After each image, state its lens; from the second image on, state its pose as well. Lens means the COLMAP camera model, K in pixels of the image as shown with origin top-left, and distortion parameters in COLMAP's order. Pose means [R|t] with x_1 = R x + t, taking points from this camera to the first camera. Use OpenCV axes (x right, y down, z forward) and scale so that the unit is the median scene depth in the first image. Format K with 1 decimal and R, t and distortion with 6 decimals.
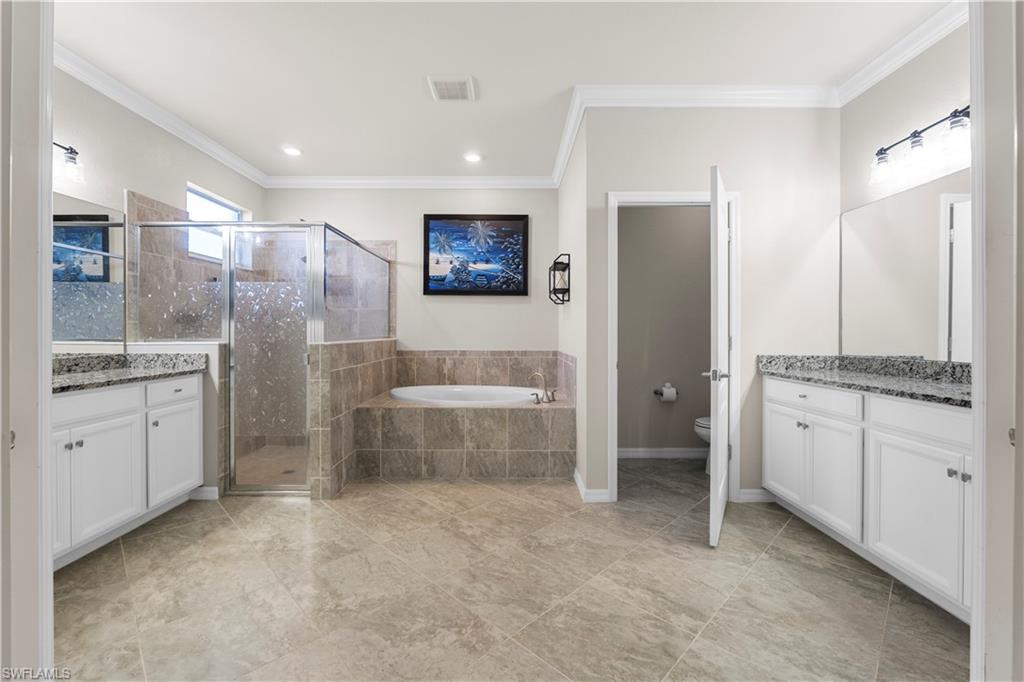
lens RADIAL K [[425.1, 0, 510.1], [0, 425.1, 335.2], [0, 0, 1]] dist [-0.001178, -0.000039]
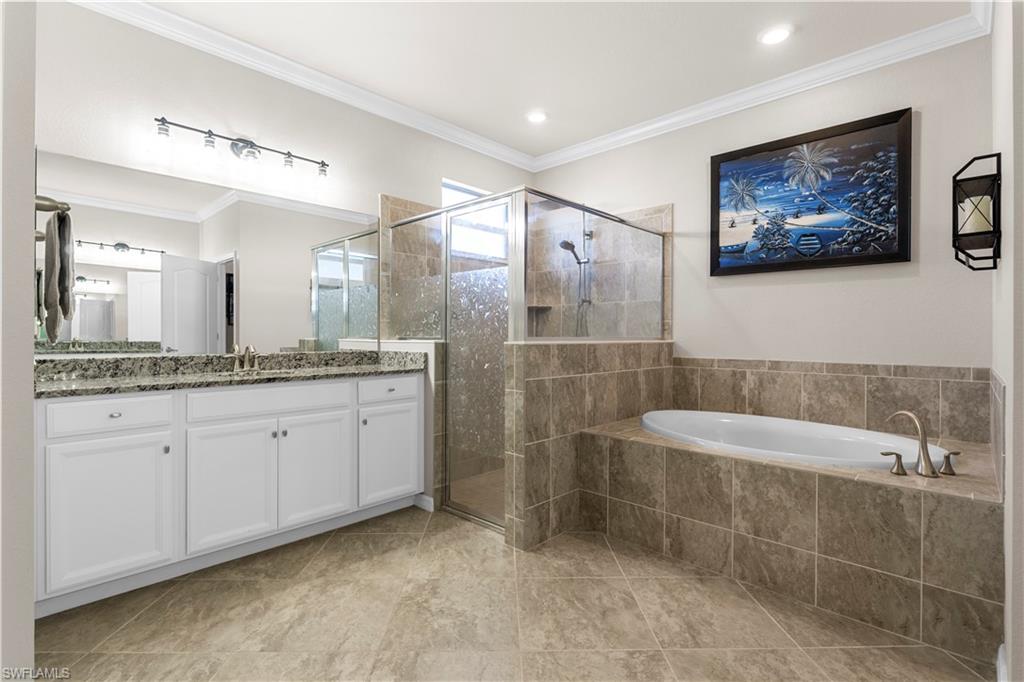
lens RADIAL K [[481.7, 0, 511.6], [0, 481.7, 337.2], [0, 0, 1]] dist [-0.003540, -0.000433]
pose [[0.723366, 0.003726, -0.690455, 0.129374], [-0.008878, 0.999953, -0.003906, 0.010232], [0.690408, 0.008956, 0.723365, 0.311678]]
